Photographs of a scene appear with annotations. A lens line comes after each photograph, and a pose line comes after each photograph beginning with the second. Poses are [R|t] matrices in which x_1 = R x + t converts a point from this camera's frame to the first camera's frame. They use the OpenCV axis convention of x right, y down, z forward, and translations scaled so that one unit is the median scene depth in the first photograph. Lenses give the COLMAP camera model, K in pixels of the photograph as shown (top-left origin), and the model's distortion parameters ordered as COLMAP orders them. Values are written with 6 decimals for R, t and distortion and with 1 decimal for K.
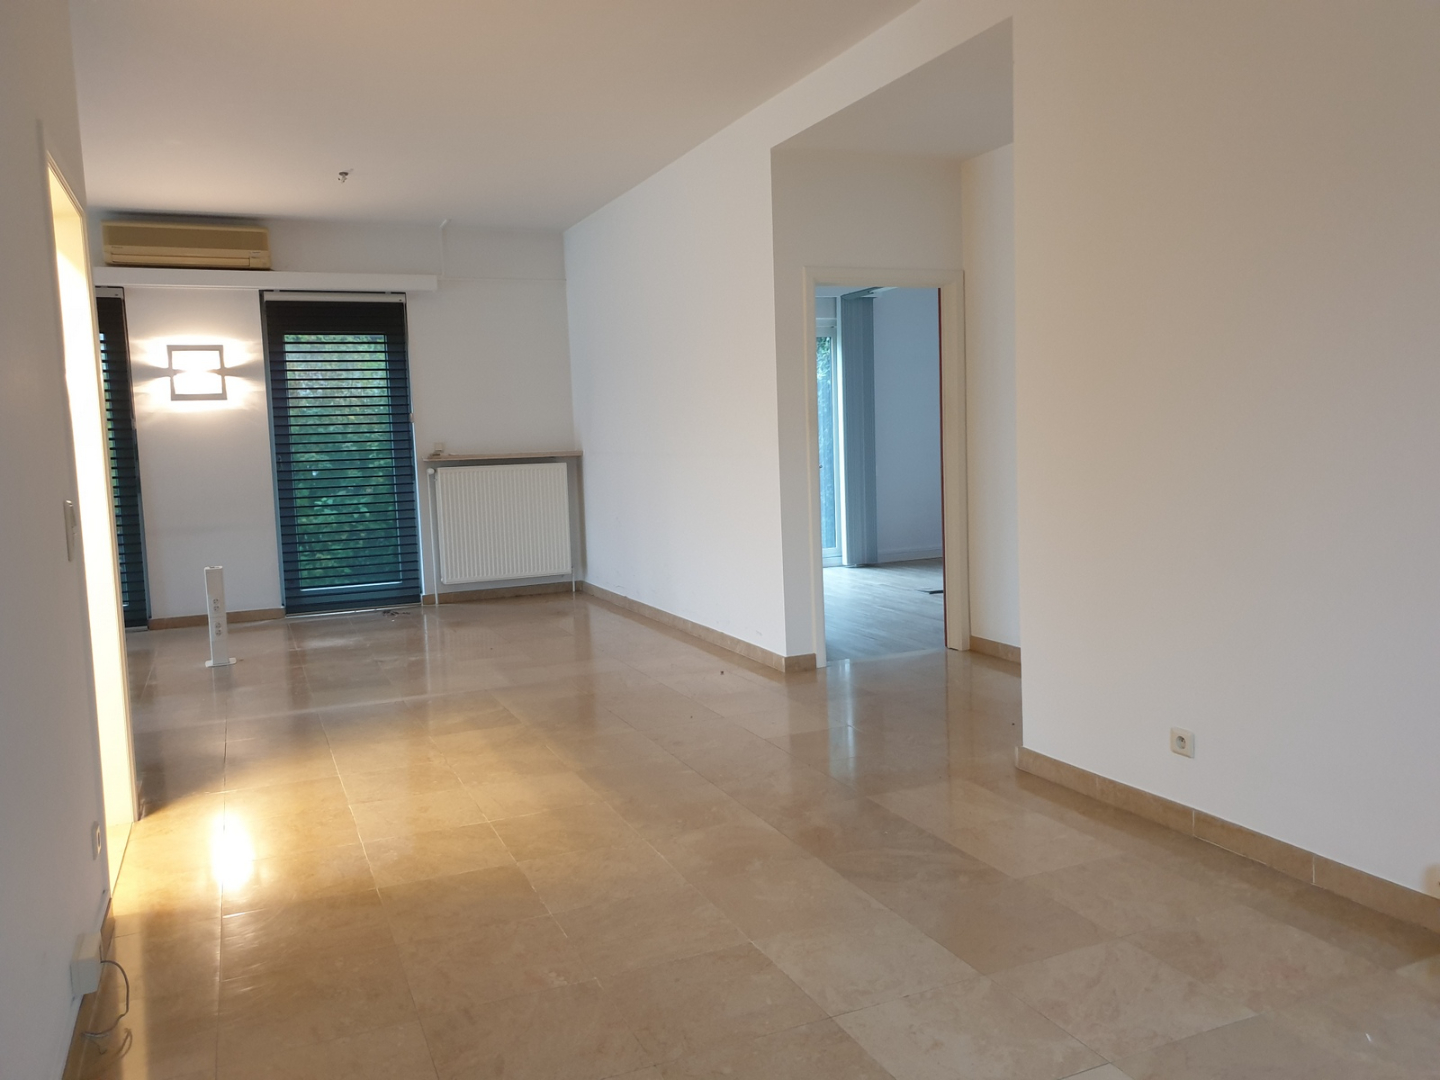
lens RADIAL K [[1129.2, 0, 720.1], [0, 1129.2, 540.9], [0, 0, 1]] dist [0.012119, 0.005090]
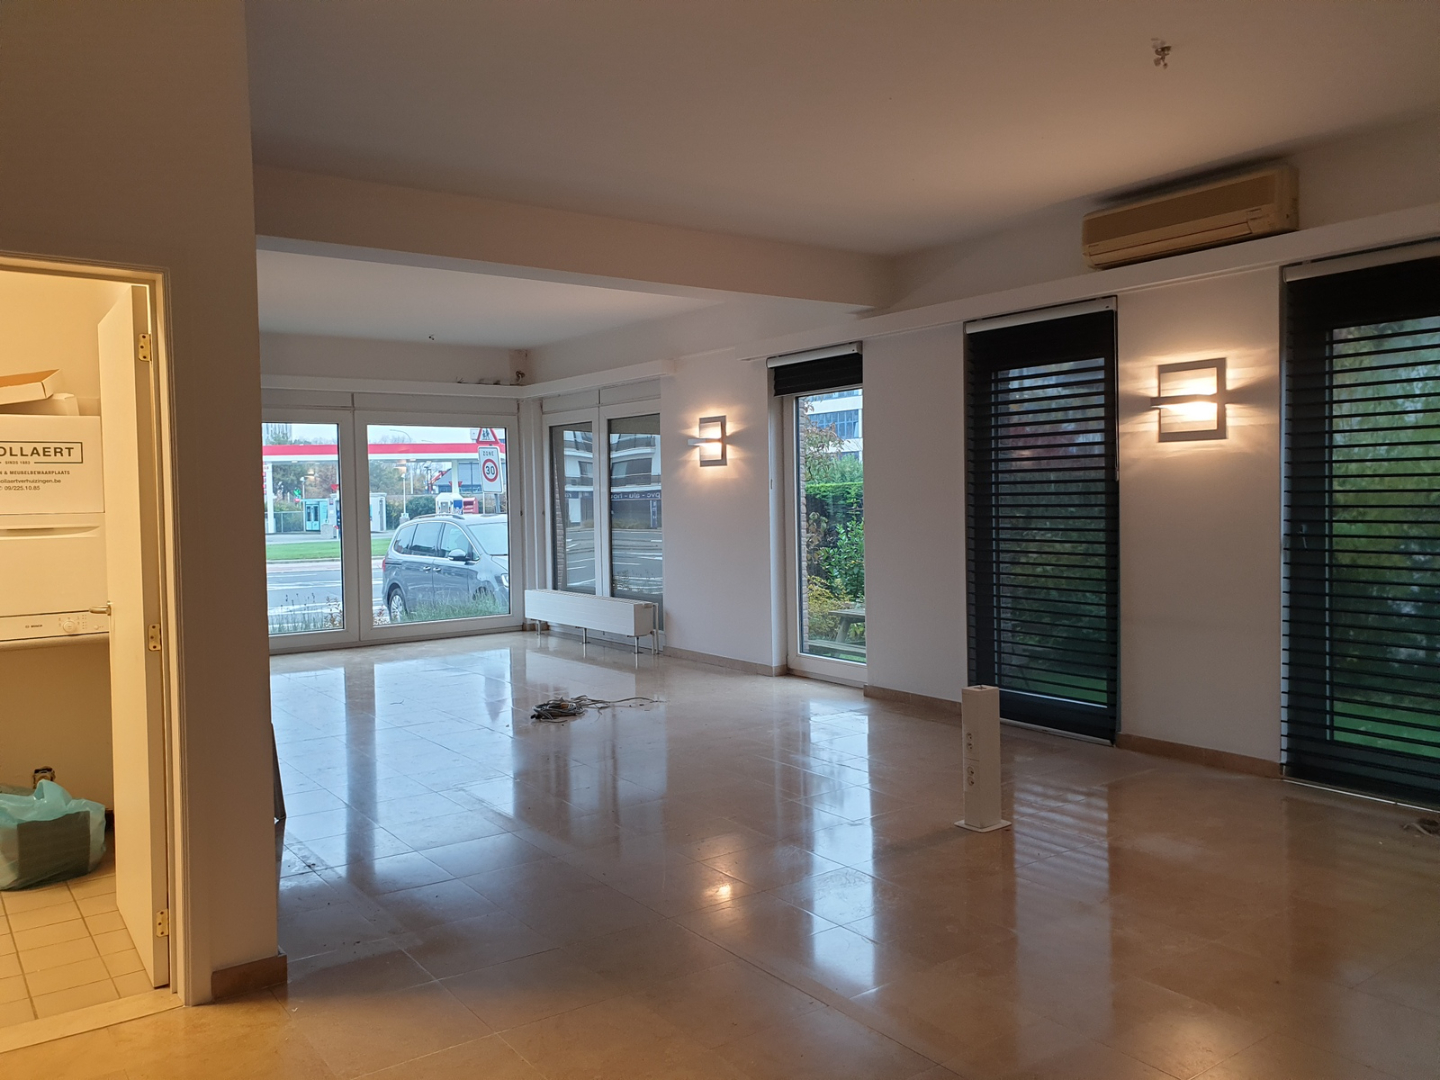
lens RADIAL K [[1129.2, 0, 716.8], [0, 1129.2, 541.9], [0, 0, 1]] dist [0.012119, 0.005090]
pose [[0.218888, 0.080762, -0.972402, 0.163006], [-0.063942, 0.995614, 0.068297, -0.090279], [0.973653, 0.047228, 0.223092, 0.558653]]
